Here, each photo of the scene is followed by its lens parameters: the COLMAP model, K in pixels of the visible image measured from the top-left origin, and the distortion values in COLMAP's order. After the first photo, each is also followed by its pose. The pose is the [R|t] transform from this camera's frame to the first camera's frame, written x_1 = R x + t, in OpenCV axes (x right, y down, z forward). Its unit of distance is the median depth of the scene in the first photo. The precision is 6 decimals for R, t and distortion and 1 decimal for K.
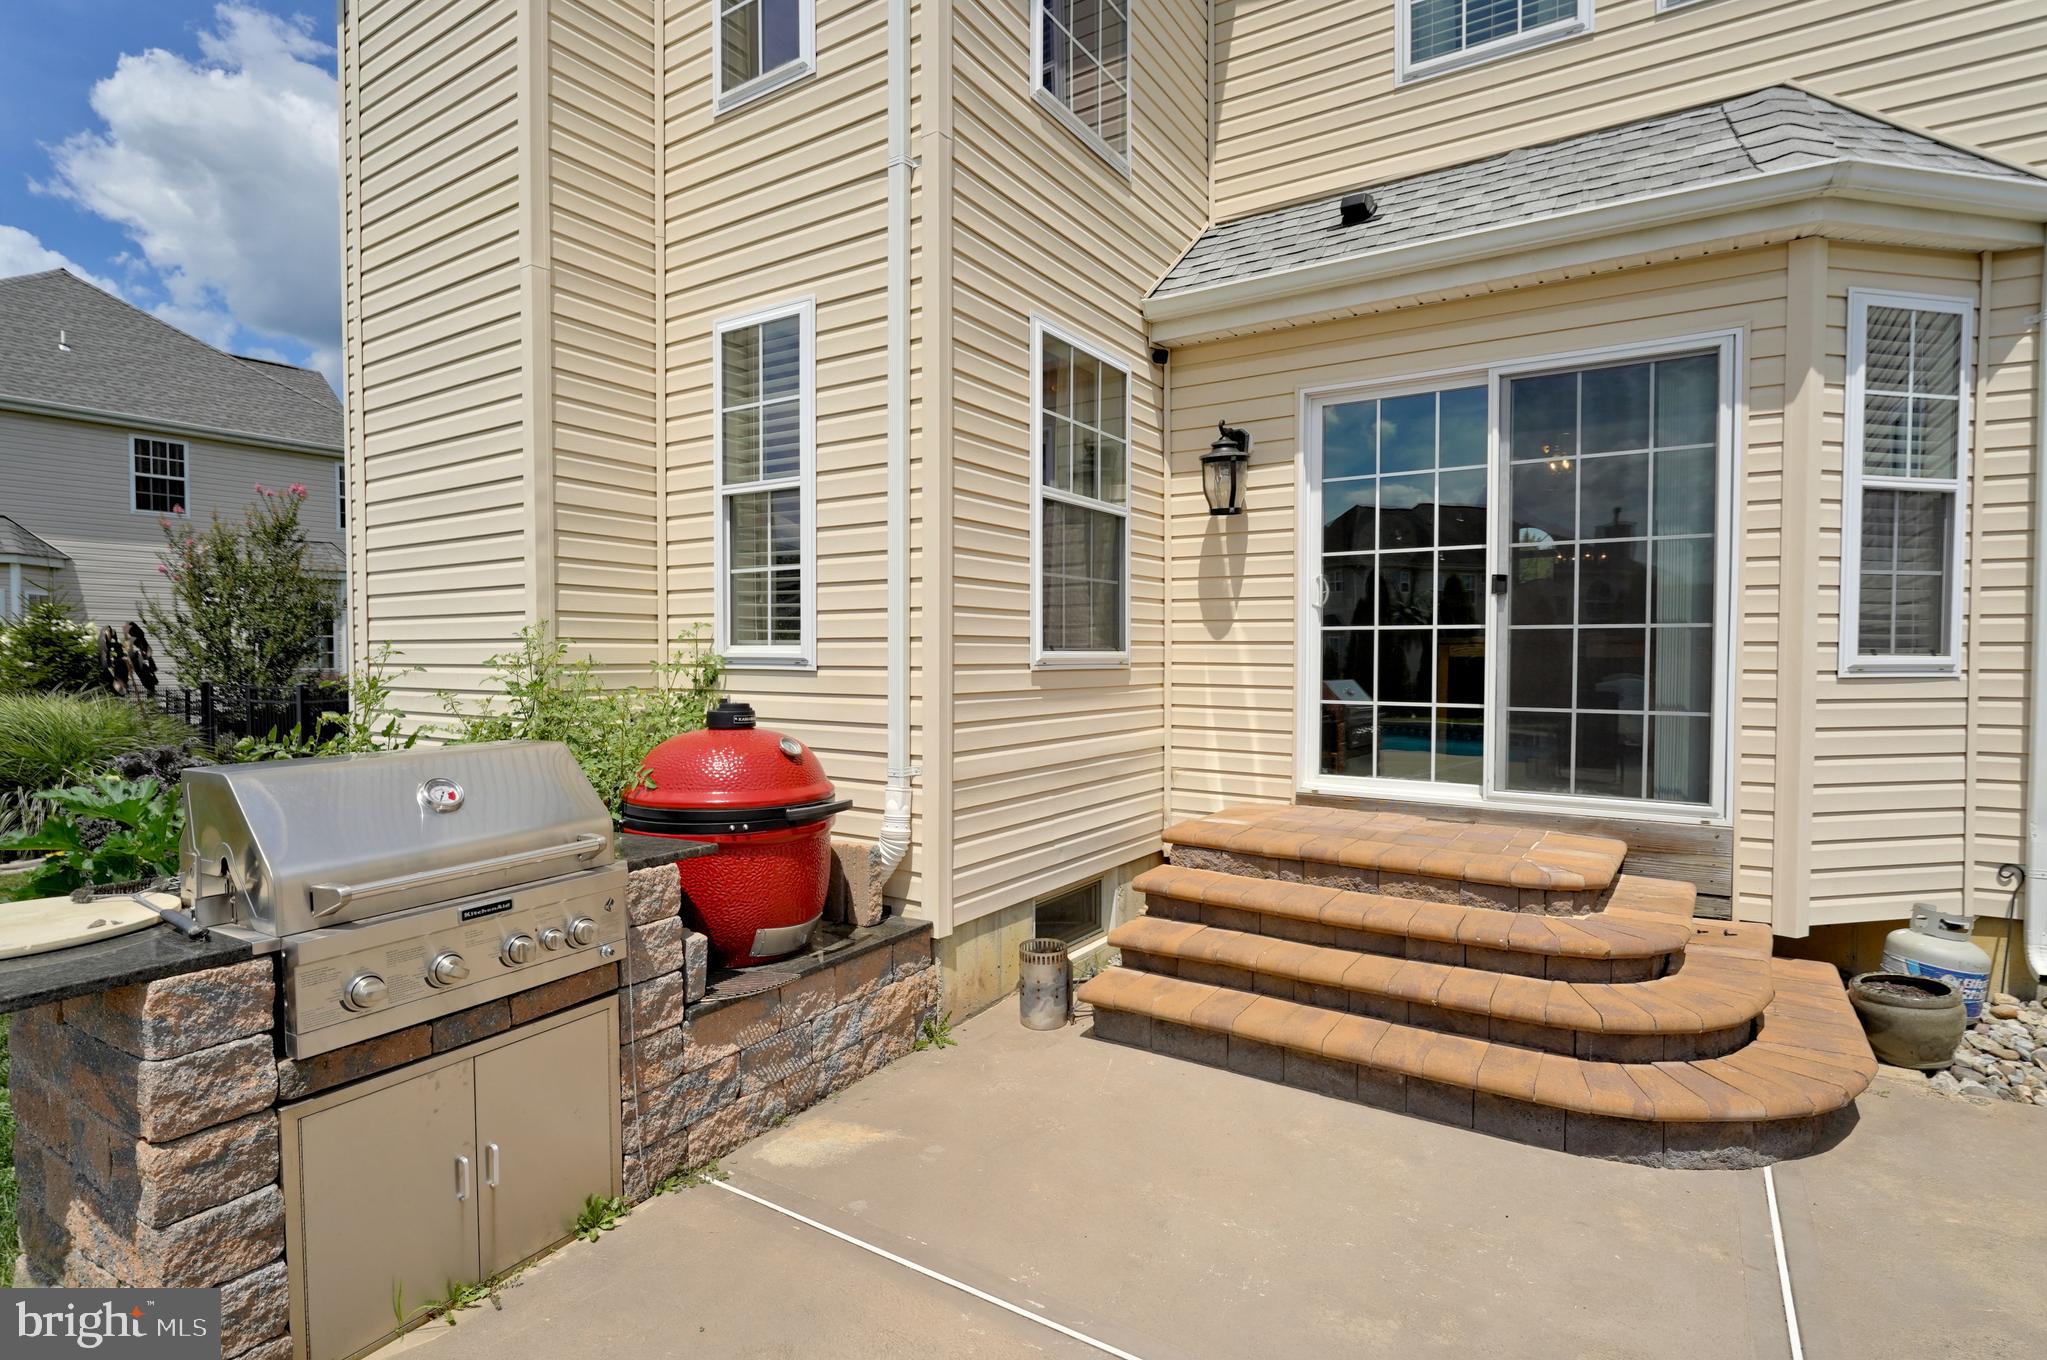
lens RADIAL K [[994.1, 0, 1011.4], [0, 994.1, 684.5], [0, 0, 1]] dist [-0.010720, -0.000344]
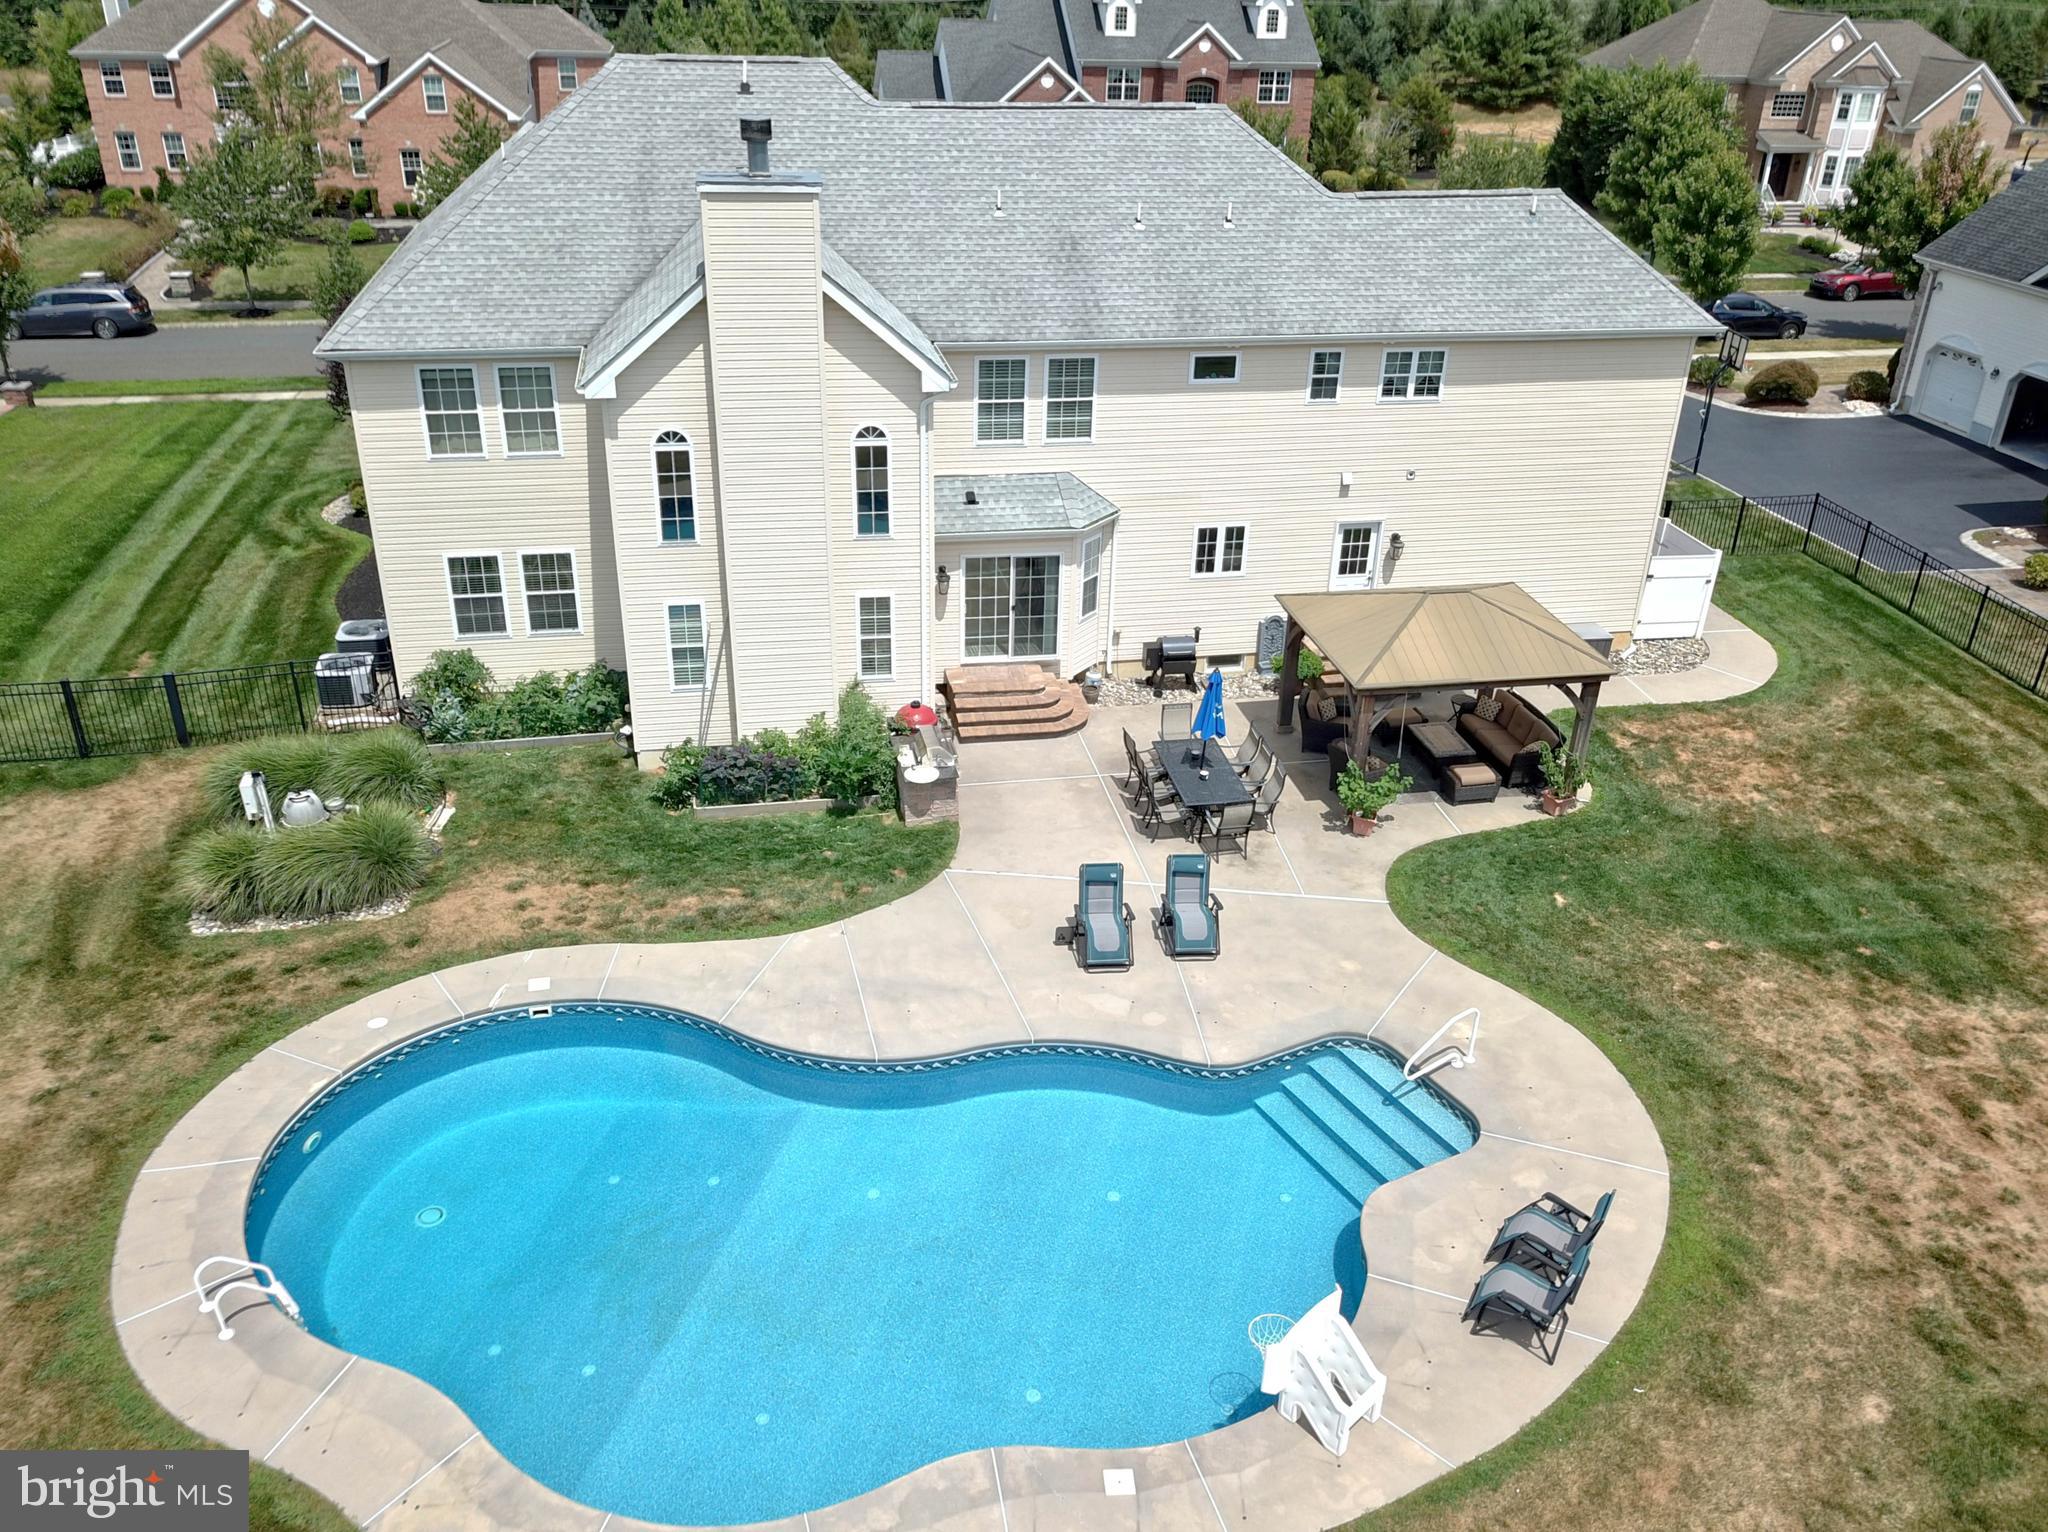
lens RADIAL K [[1633.9, 0, 1050.0], [0, 1633.9, 778.2], [0, 0, 1]] dist [0.012070, -0.012861]
pose [[0.706788, -0.308412, 0.636658, -3.947442], [-0.005731, 0.897438, 0.441103, -2.489121], [-0.707403, -0.315415, 0.632531, -3.595756]]
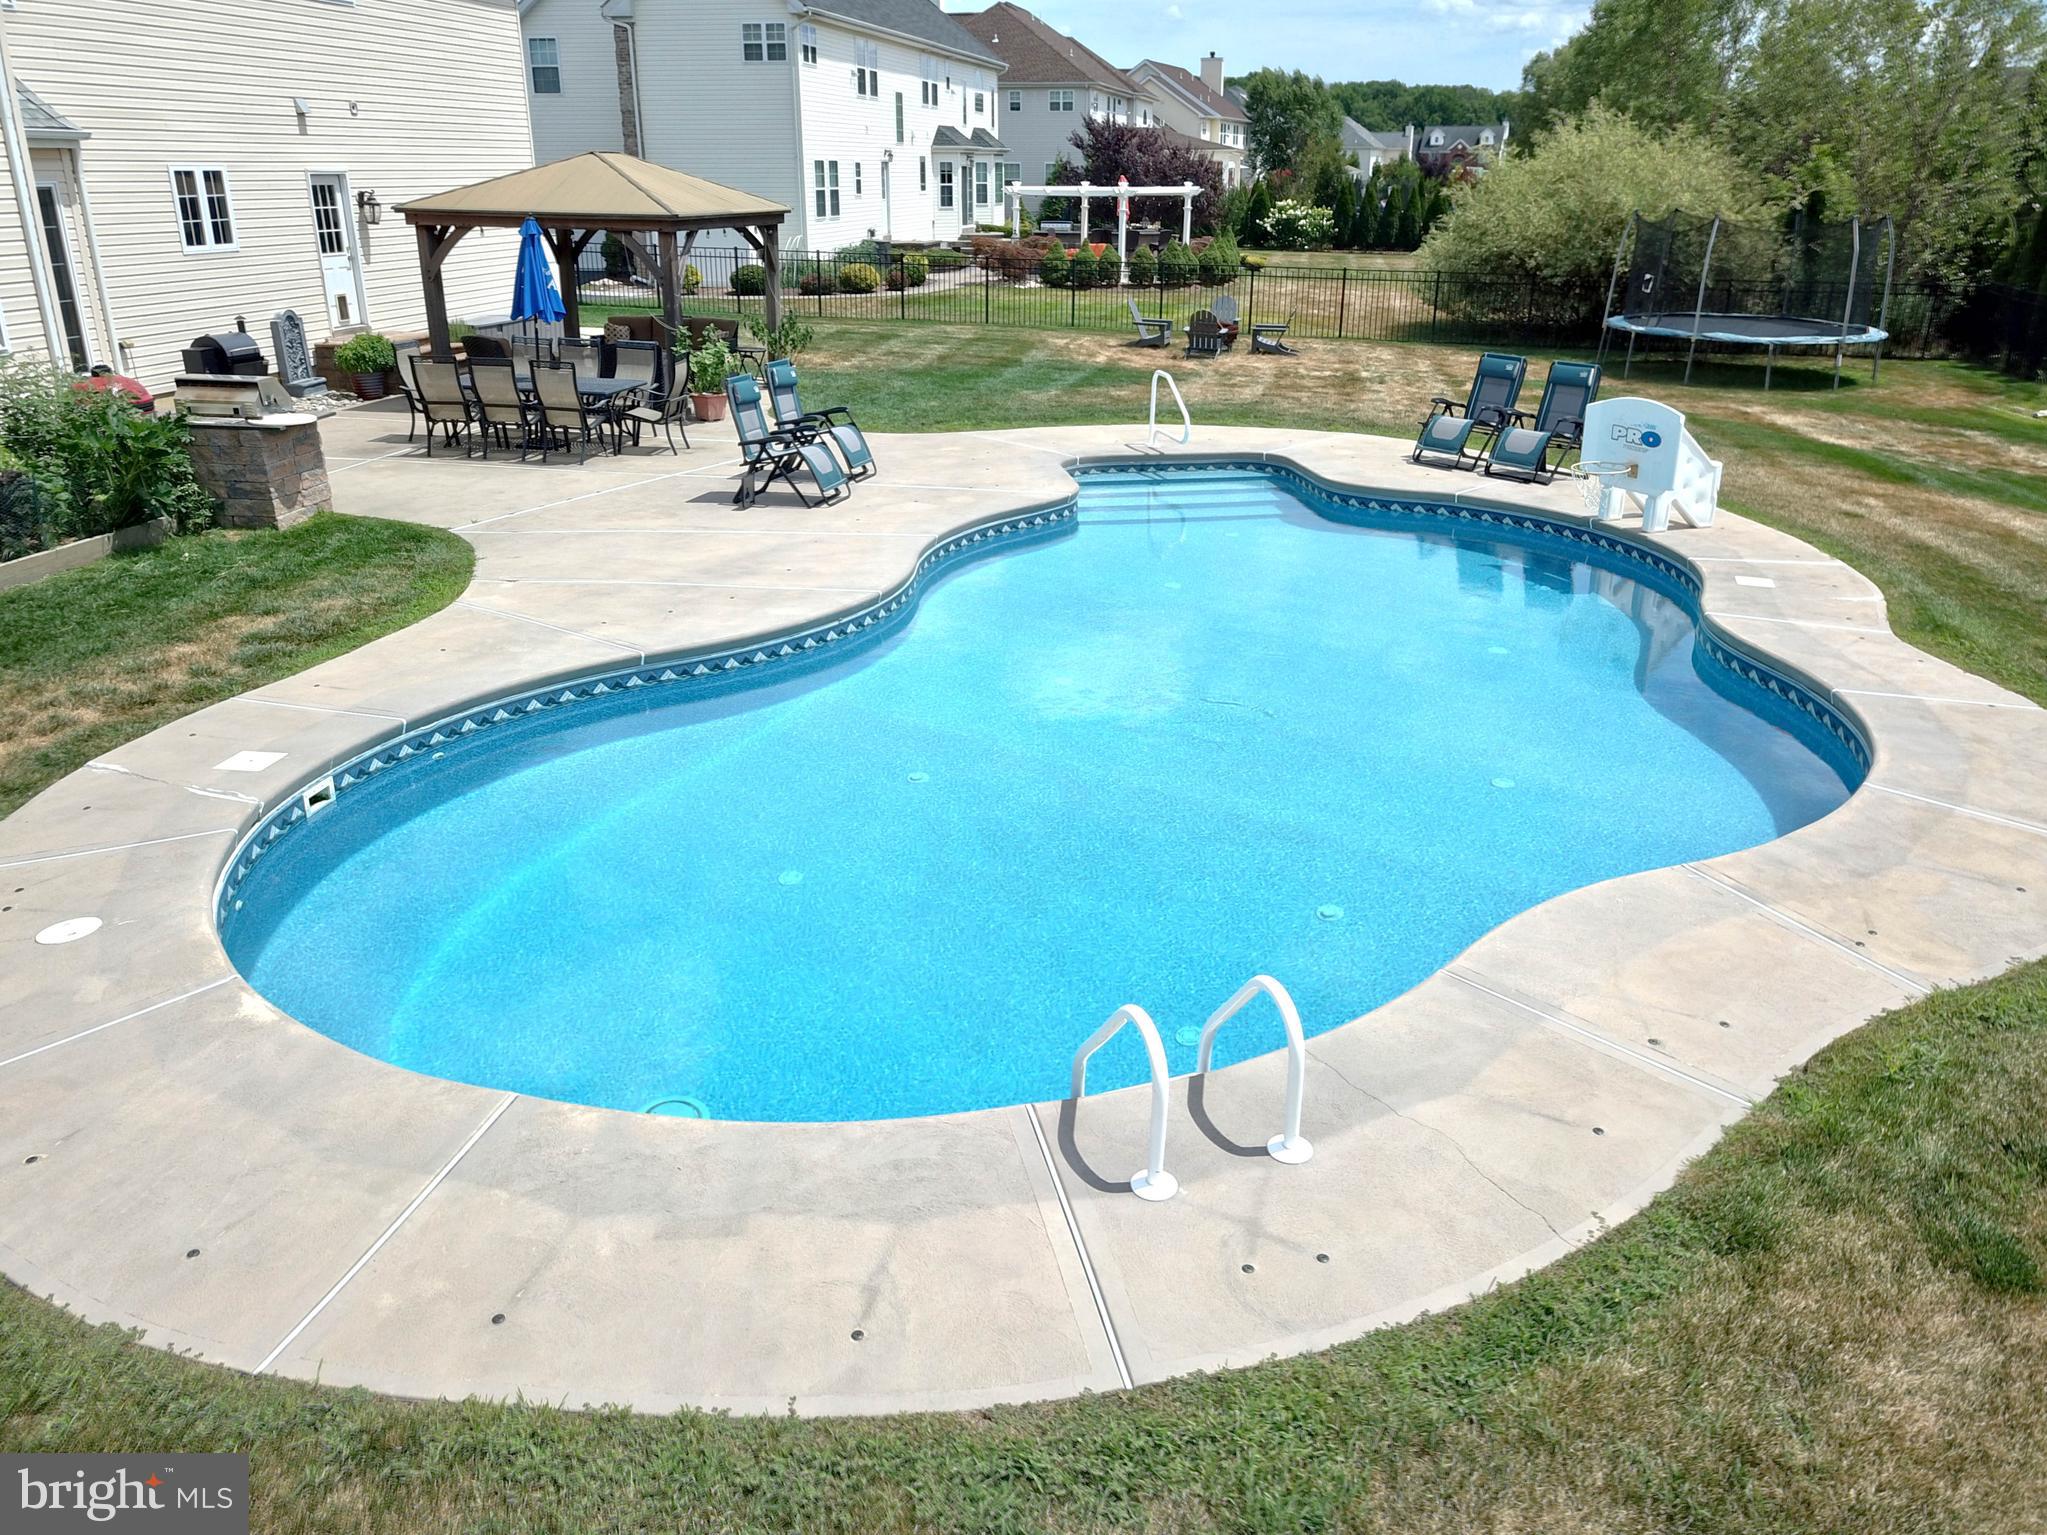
lens RADIAL K [[1565.4, 0, 1037.8], [0, 1565.4, 758.6], [0, 0, 1]] dist [0.041913, -0.032081]
pose [[-0.387025, -0.324419, 0.863113, -4.156912], [0.031196, 0.930918, 0.363894, -0.369222], [-0.921541, 0.167762, -0.350168, 0.319430]]
